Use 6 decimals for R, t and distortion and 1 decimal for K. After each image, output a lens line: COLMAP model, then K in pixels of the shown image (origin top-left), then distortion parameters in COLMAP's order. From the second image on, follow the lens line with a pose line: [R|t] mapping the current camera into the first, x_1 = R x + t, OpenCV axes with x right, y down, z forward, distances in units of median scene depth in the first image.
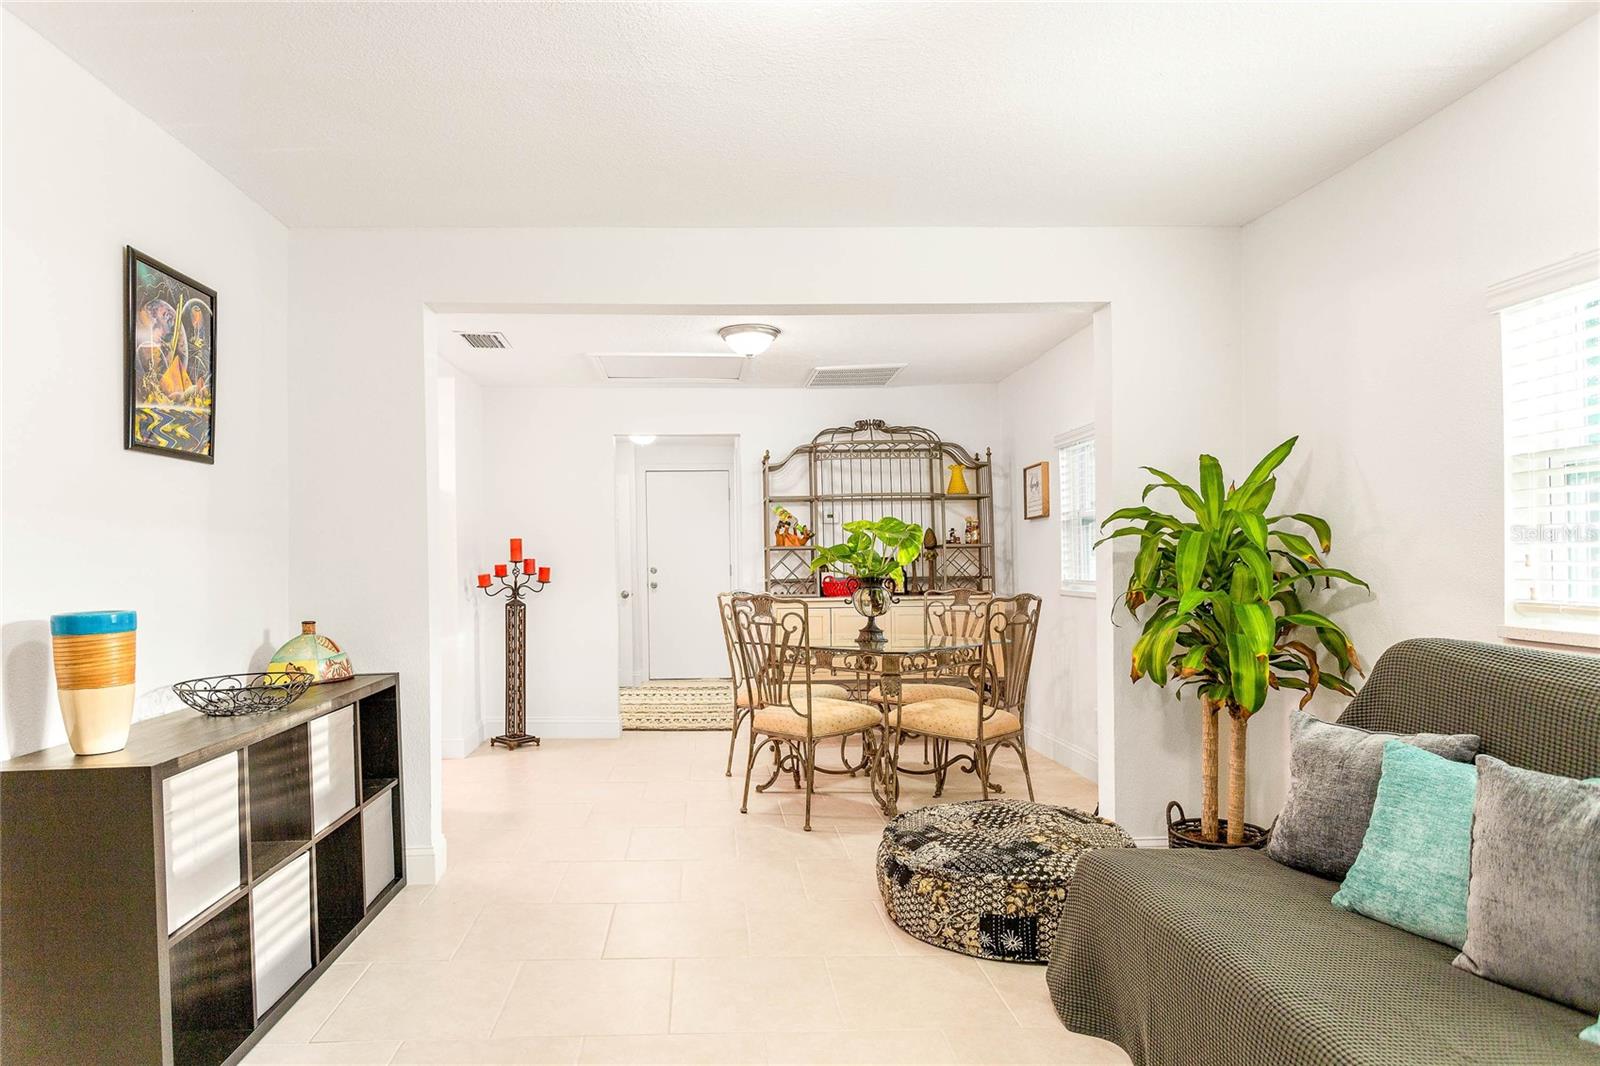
lens RADIAL K [[979.1, 0, 793.7], [0, 979.1, 580.0], [0, 0, 1]] dist [0.002225, 0.000080]
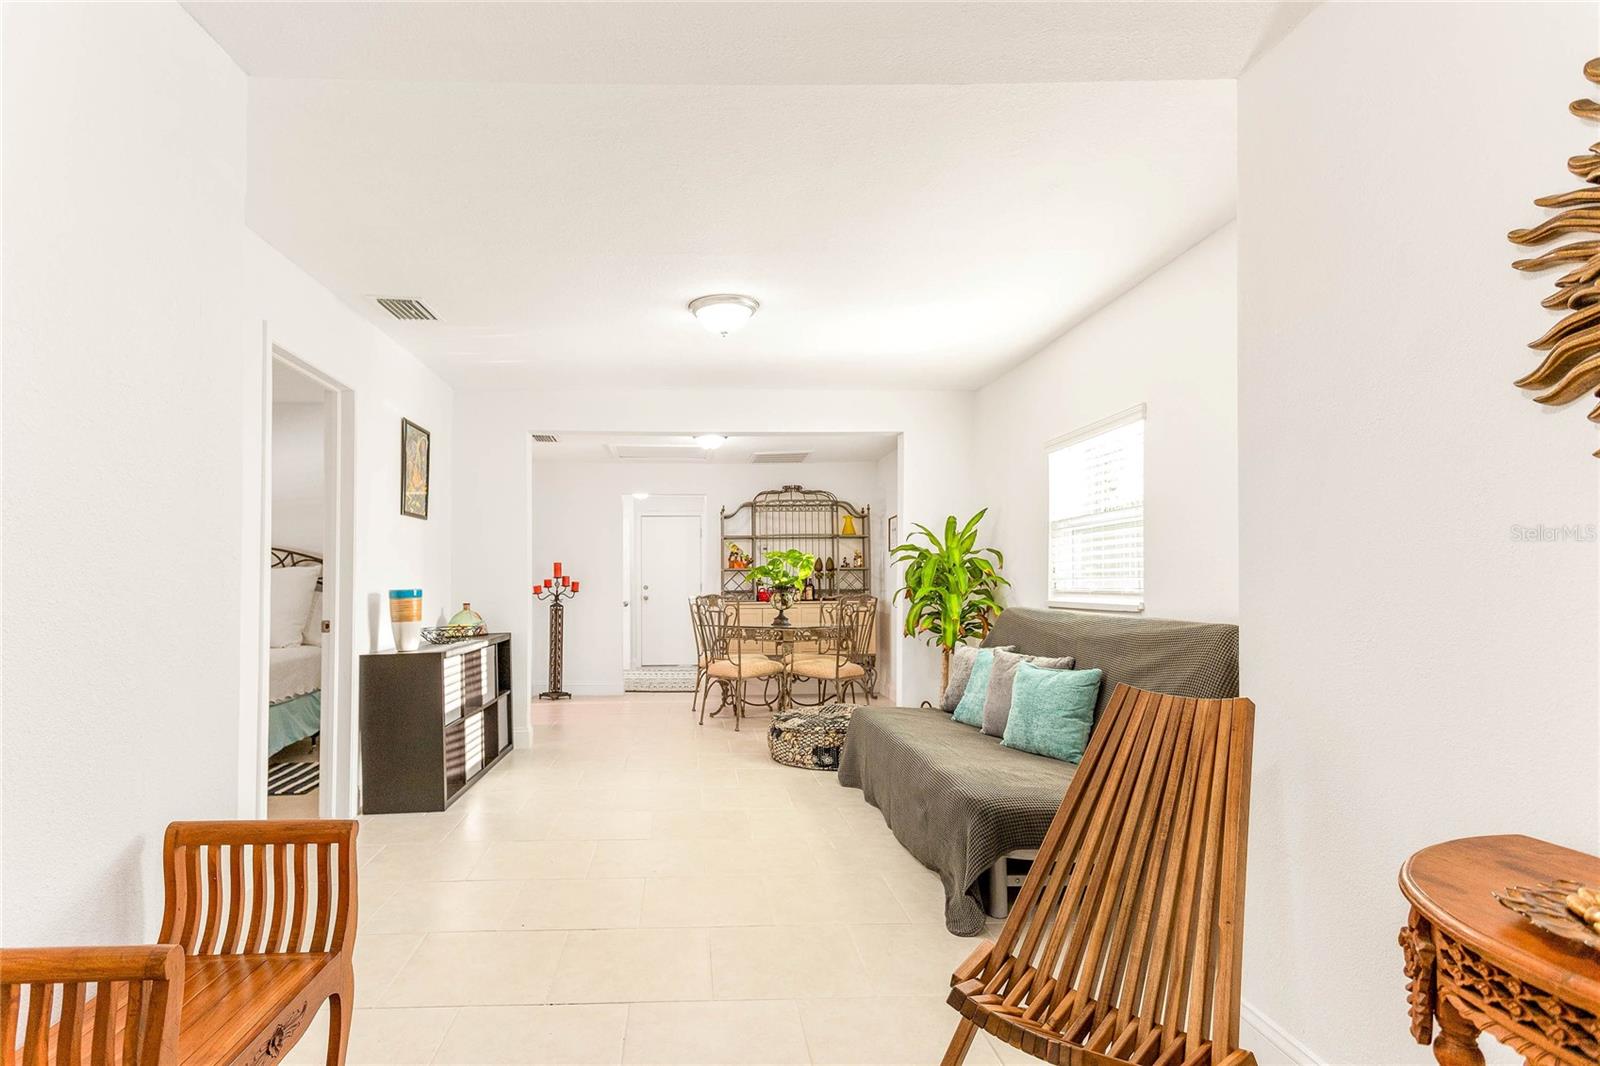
lens RADIAL K [[898.8, 0, 754.0], [0, 898.8, 536.6], [0, 0, 1]] dist [0.000201, -0.000028]
pose [[0.999852, 0.004696, -0.016545, 0.047001], [-0.005995, 0.996827, -0.079373, 0.028000], [0.016119, 0.079461, 0.996708, -0.412498]]
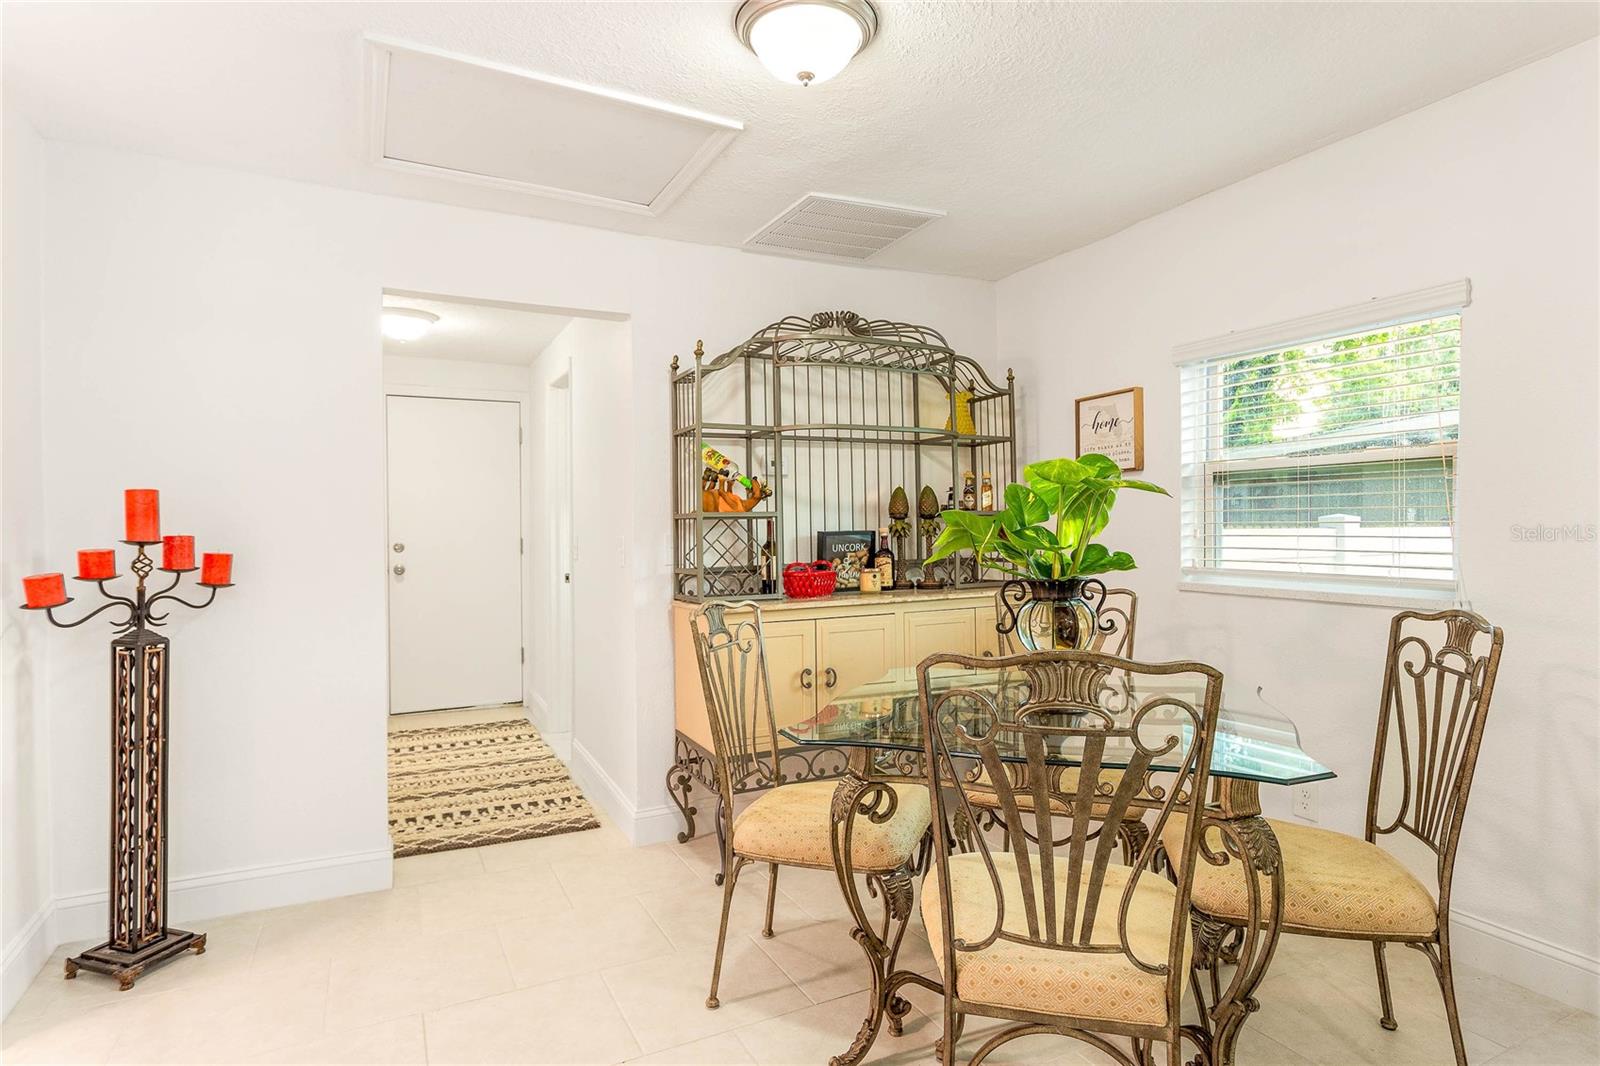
lens RADIAL K [[824.8, 0, 800.0], [0, 824.8, 533.0], [0, 0, 1]] dist [0.003112, 0.001275]
pose [[0.919276, -0.001118, 0.393611, -0.167875], [0.005448, 0.999936, -0.009884, -0.018484], [-0.393575, 0.011231, 0.919224, 0.576592]]
